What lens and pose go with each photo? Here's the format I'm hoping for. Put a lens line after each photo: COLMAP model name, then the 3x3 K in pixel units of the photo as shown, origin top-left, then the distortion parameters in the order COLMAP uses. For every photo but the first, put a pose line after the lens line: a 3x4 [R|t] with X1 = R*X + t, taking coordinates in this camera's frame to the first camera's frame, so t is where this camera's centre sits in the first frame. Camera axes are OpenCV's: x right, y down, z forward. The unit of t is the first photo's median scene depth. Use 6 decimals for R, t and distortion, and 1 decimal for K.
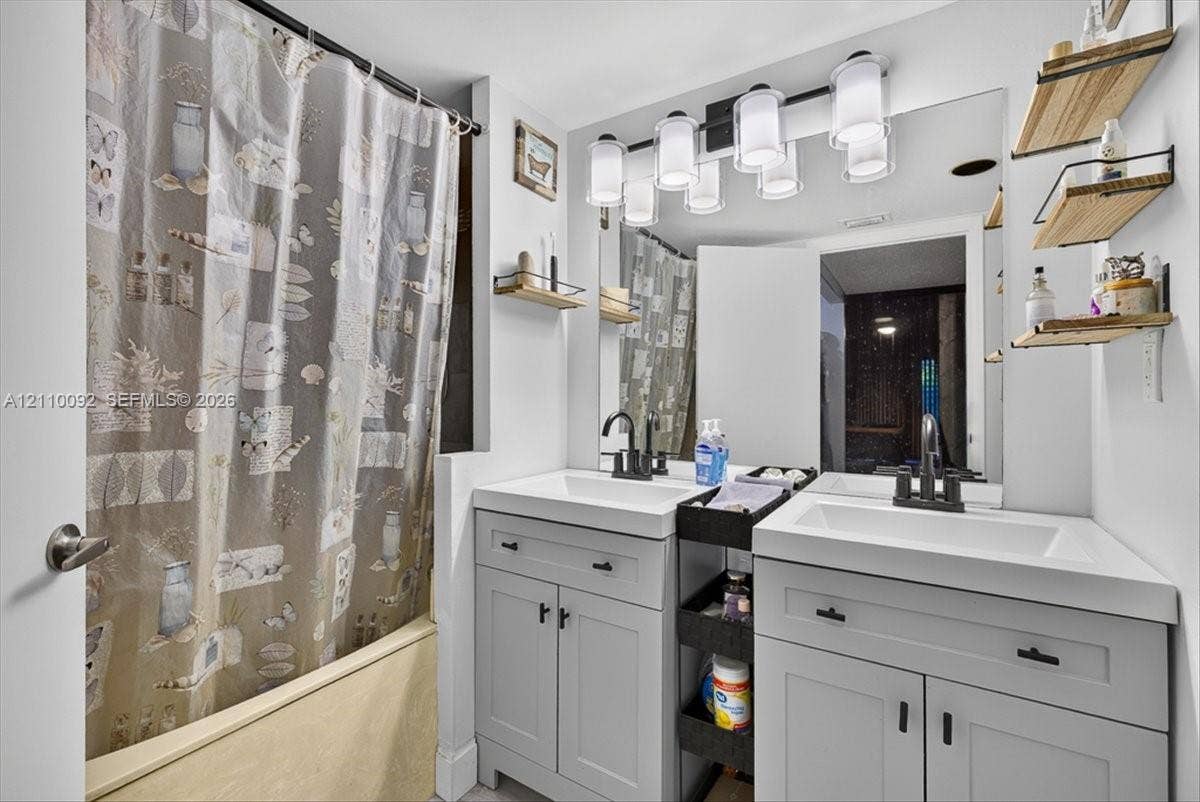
lens RADIAL K [[504.1, 0, 601.6], [0, 504.1, 400.0], [0, 0, 1]] dist [0.003369, -0.000509]
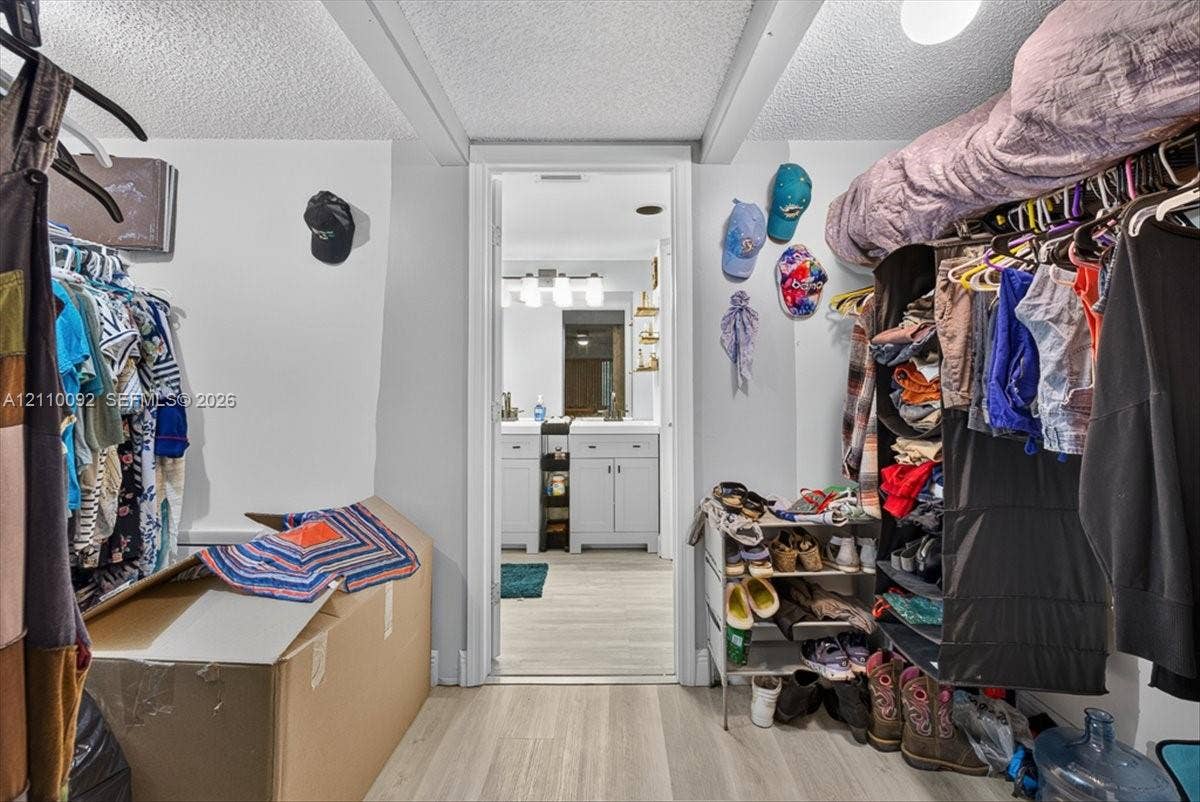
lens RADIAL K [[504.1, 0, 602.2], [0, 504.1, 397.8], [0, 0, 1]] dist [0.003369, -0.000509]
pose [[0.838981, -0.004689, 0.544140, -1.143971], [-0.003531, 0.999895, 0.014062, 0.023523], [-0.544149, -0.013719, 0.838876, -1.626731]]
